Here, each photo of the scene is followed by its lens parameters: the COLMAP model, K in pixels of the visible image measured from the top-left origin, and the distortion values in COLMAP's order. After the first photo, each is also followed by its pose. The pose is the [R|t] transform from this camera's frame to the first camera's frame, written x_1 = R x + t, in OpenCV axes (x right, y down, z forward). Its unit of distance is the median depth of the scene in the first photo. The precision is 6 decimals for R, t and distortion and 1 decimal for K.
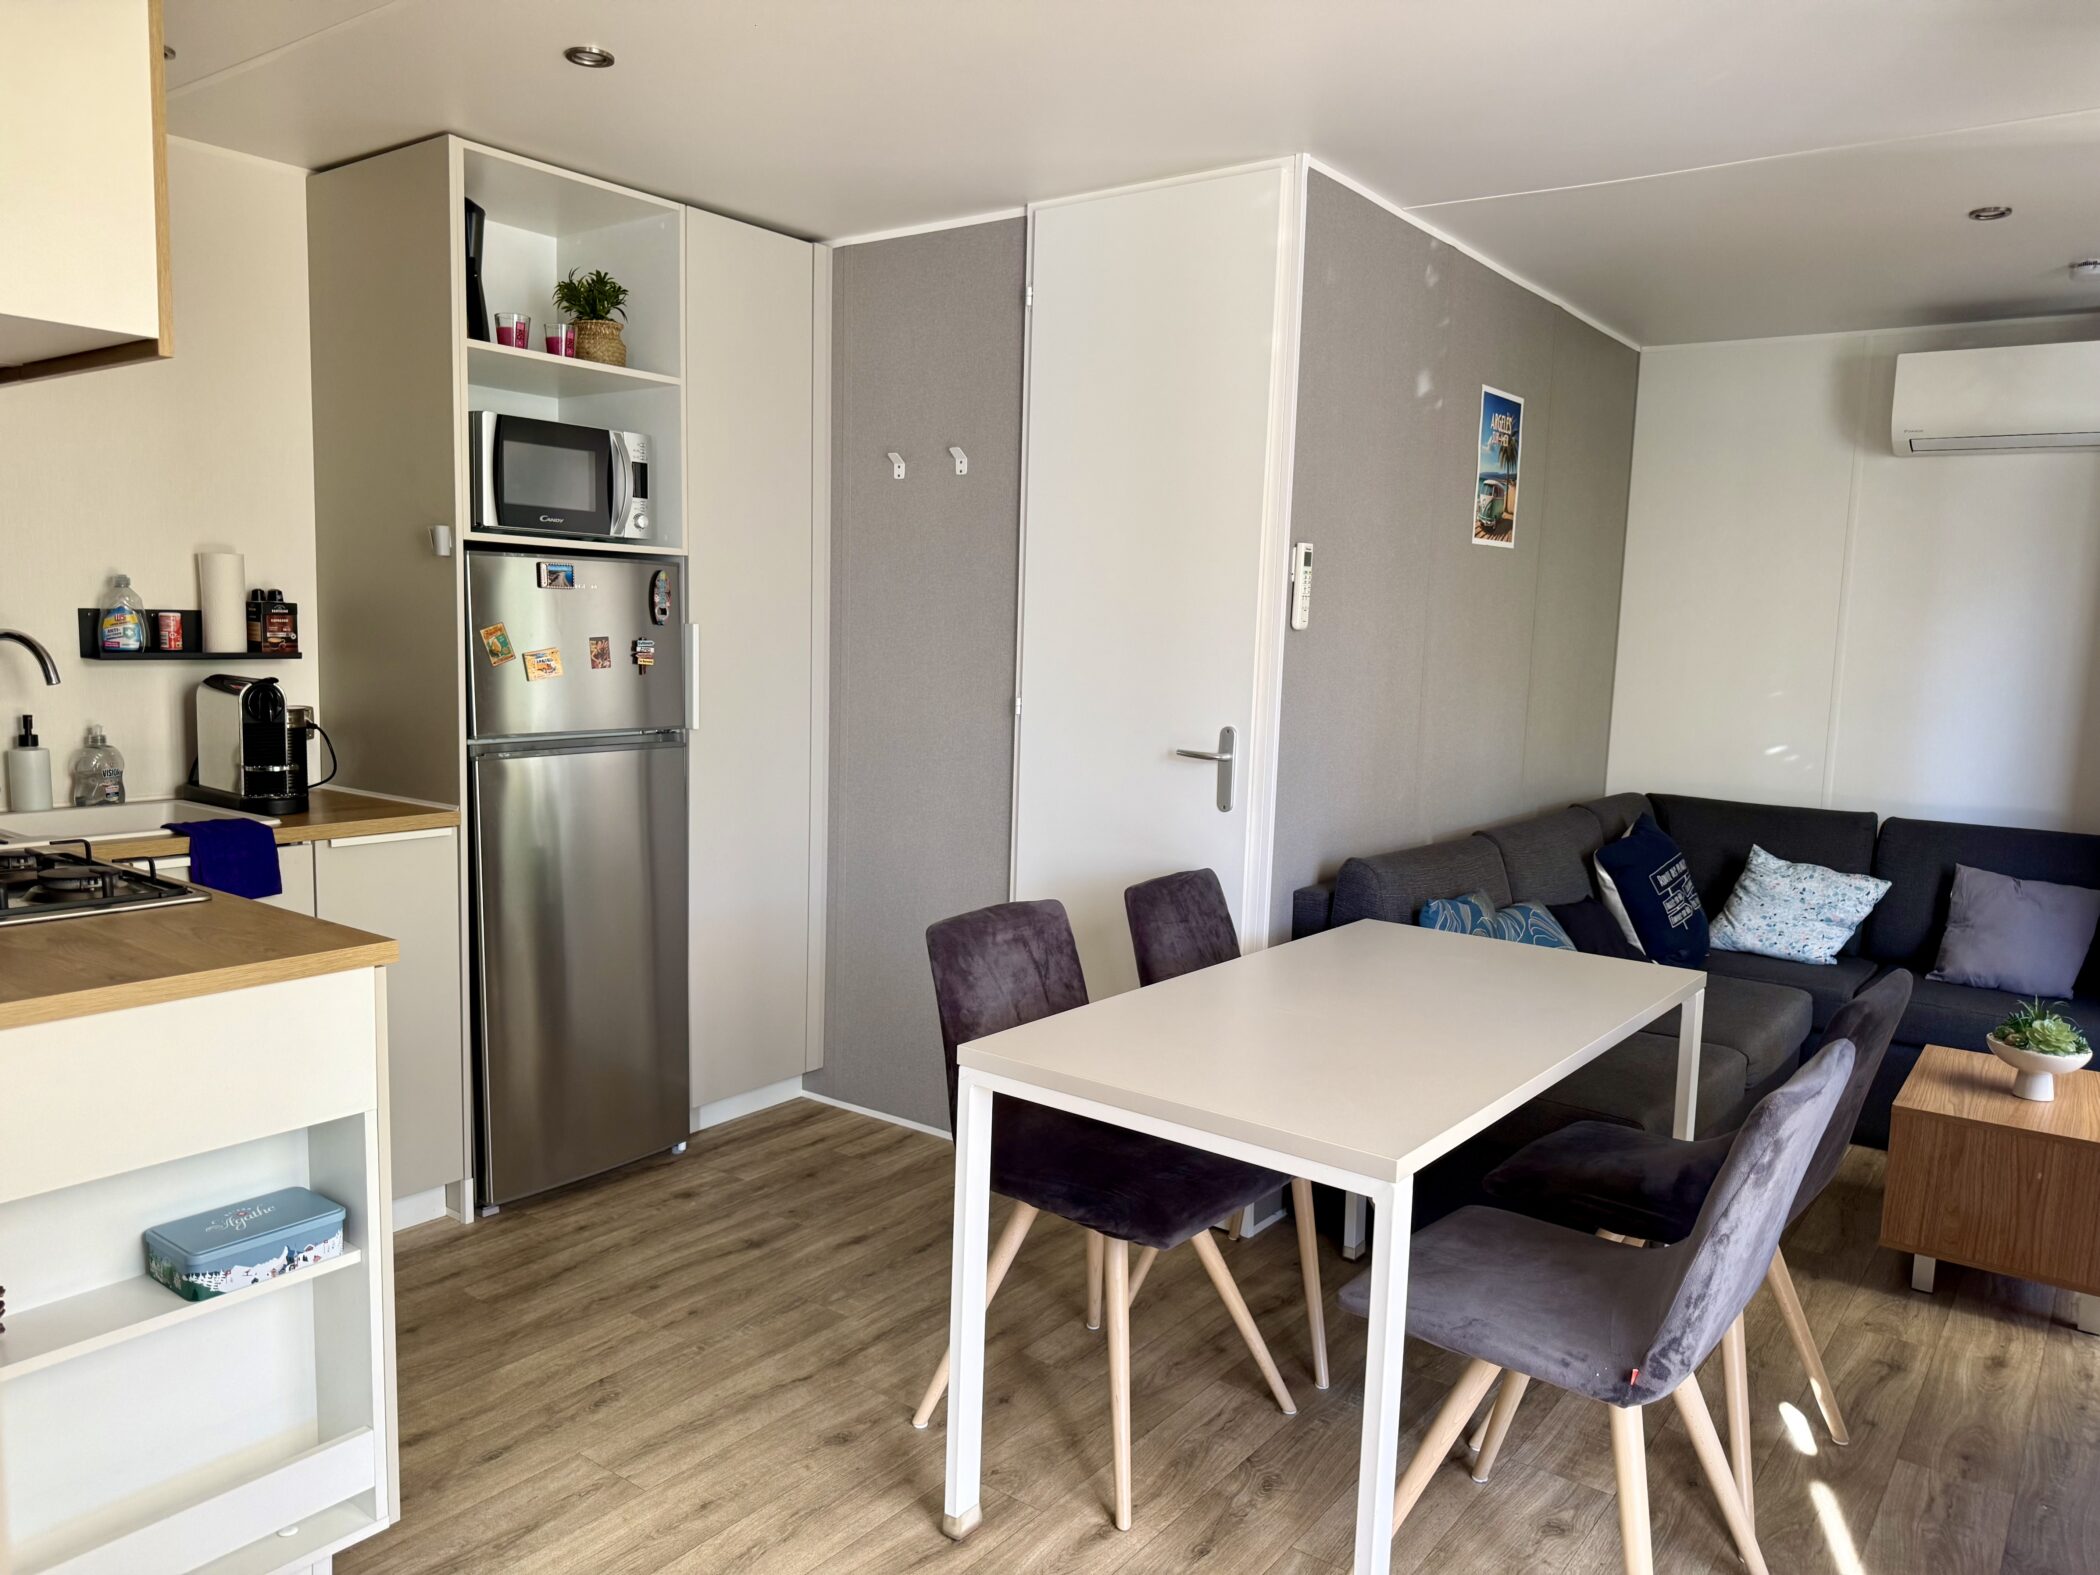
lens RADIAL K [[1486.0, 0, 1050.0], [0, 1486.0, 787.5], [0, 0, 1]] dist [0.042658, -0.041684]
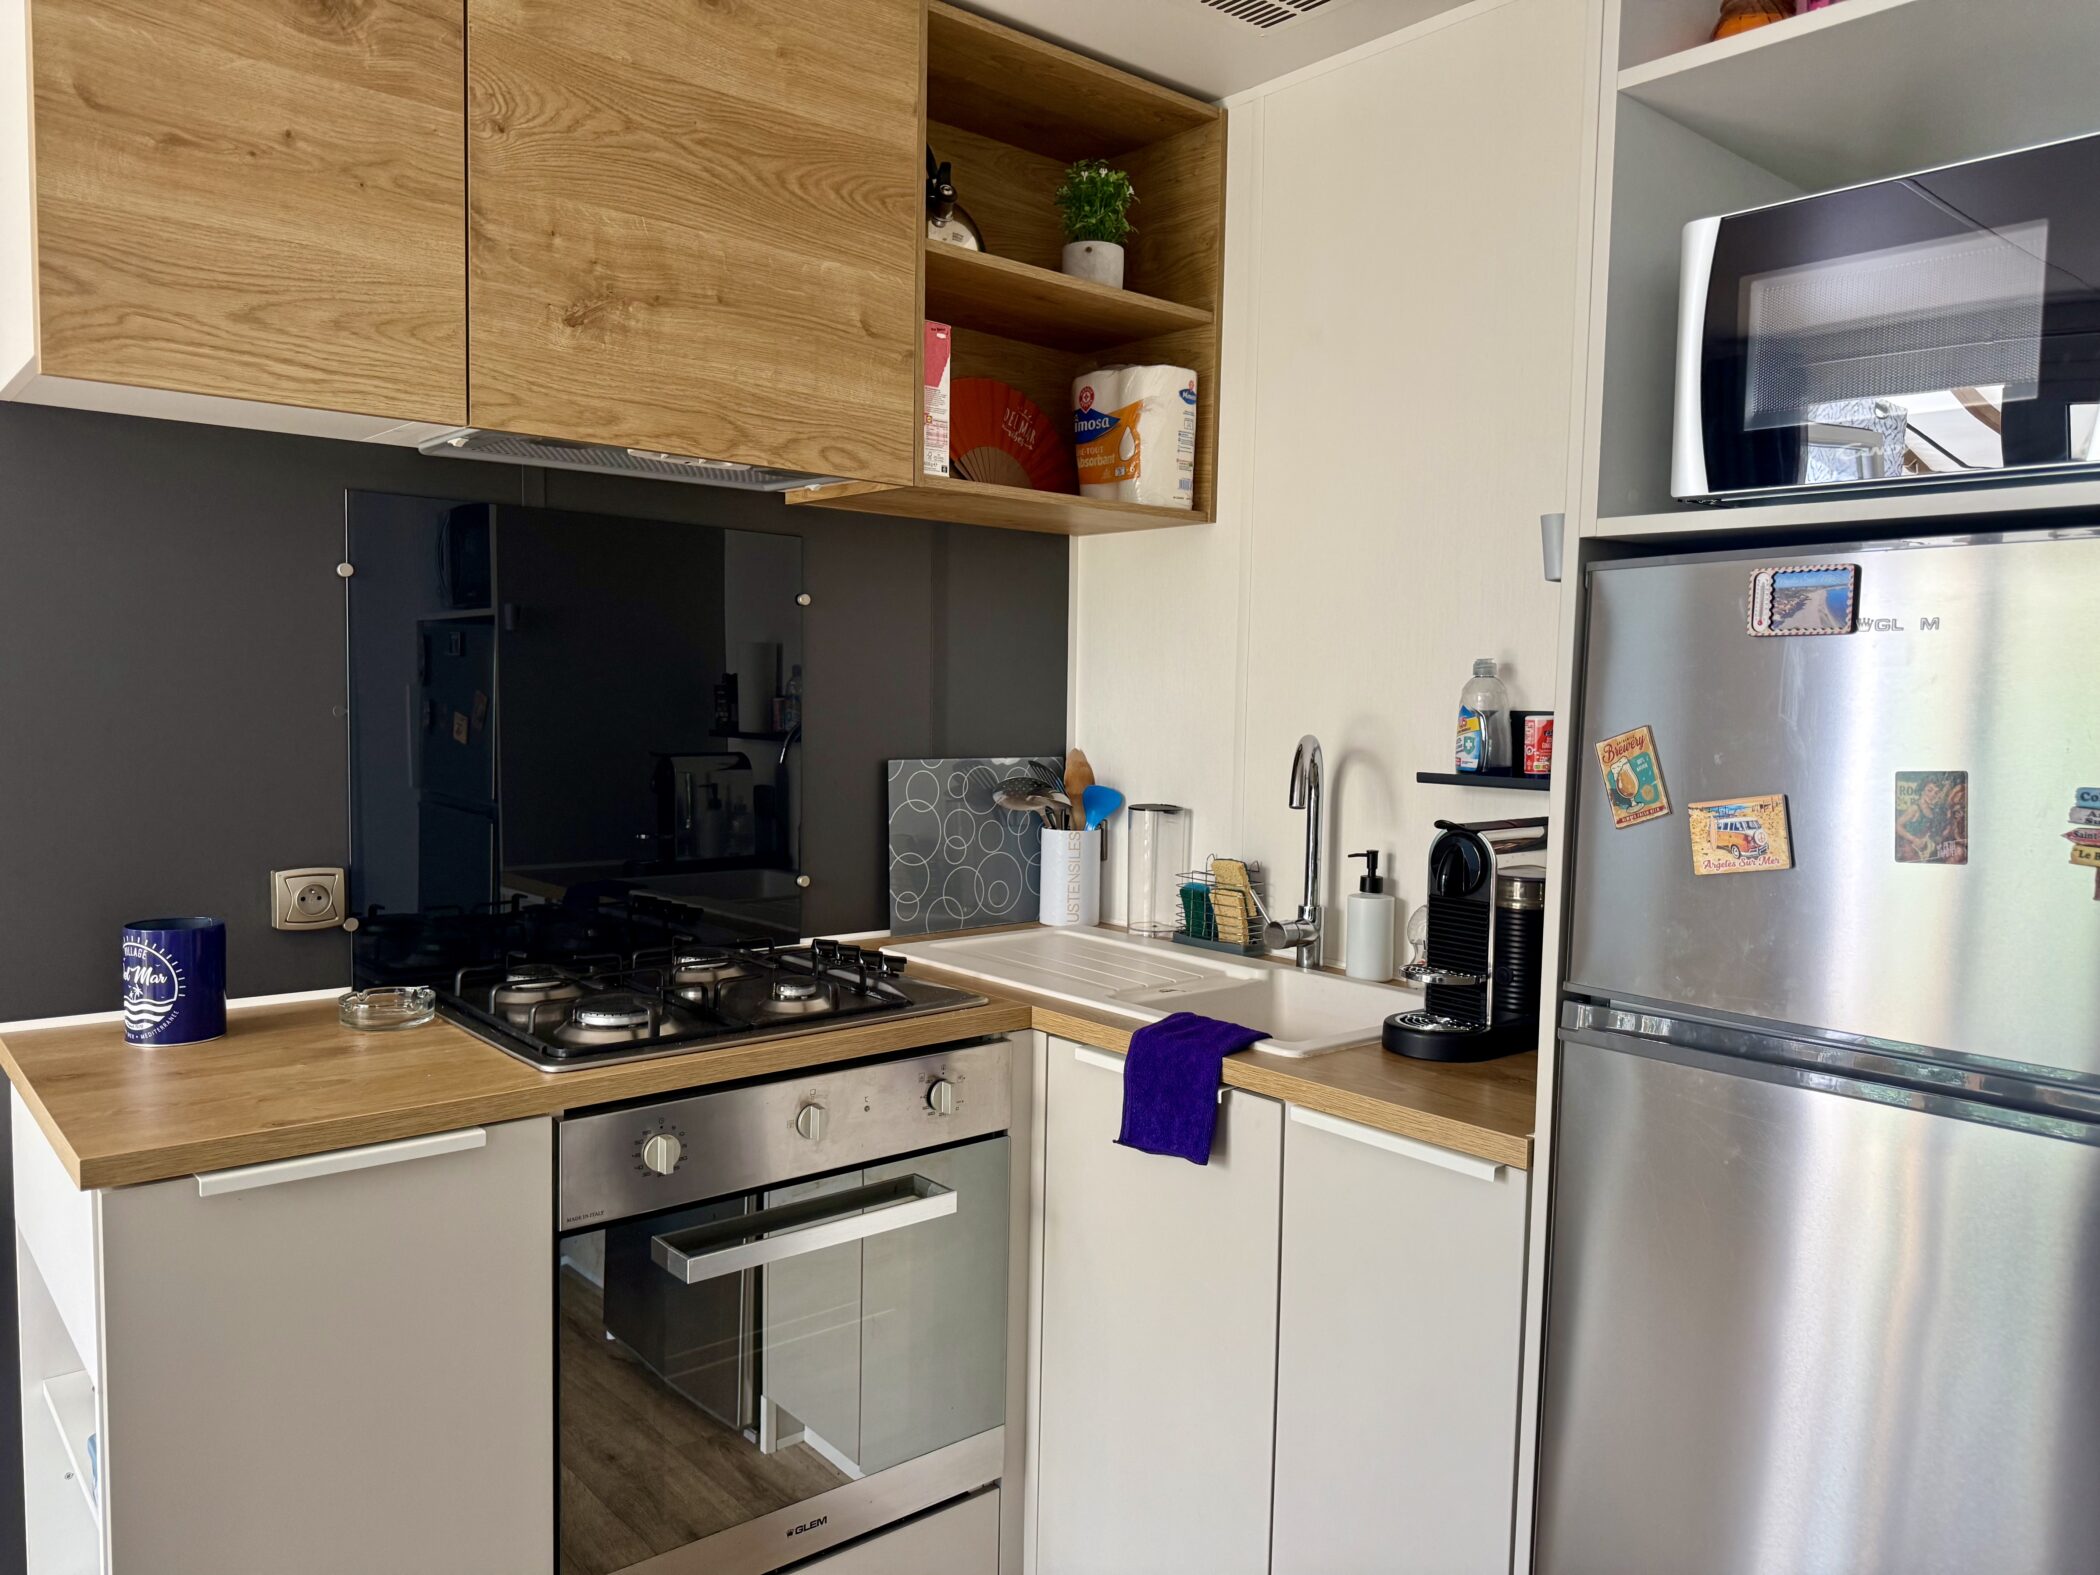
lens RADIAL K [[1486.0, 0, 1050.0], [0, 1486.0, 787.5], [0, 0, 1]] dist [0.042658, -0.041684]
pose [[-0.211831, 0.031838, -0.976788, 0.053268], [-0.132944, 0.989240, 0.061075, -0.069985], [0.968222, 0.142796, -0.205319, 0.670864]]
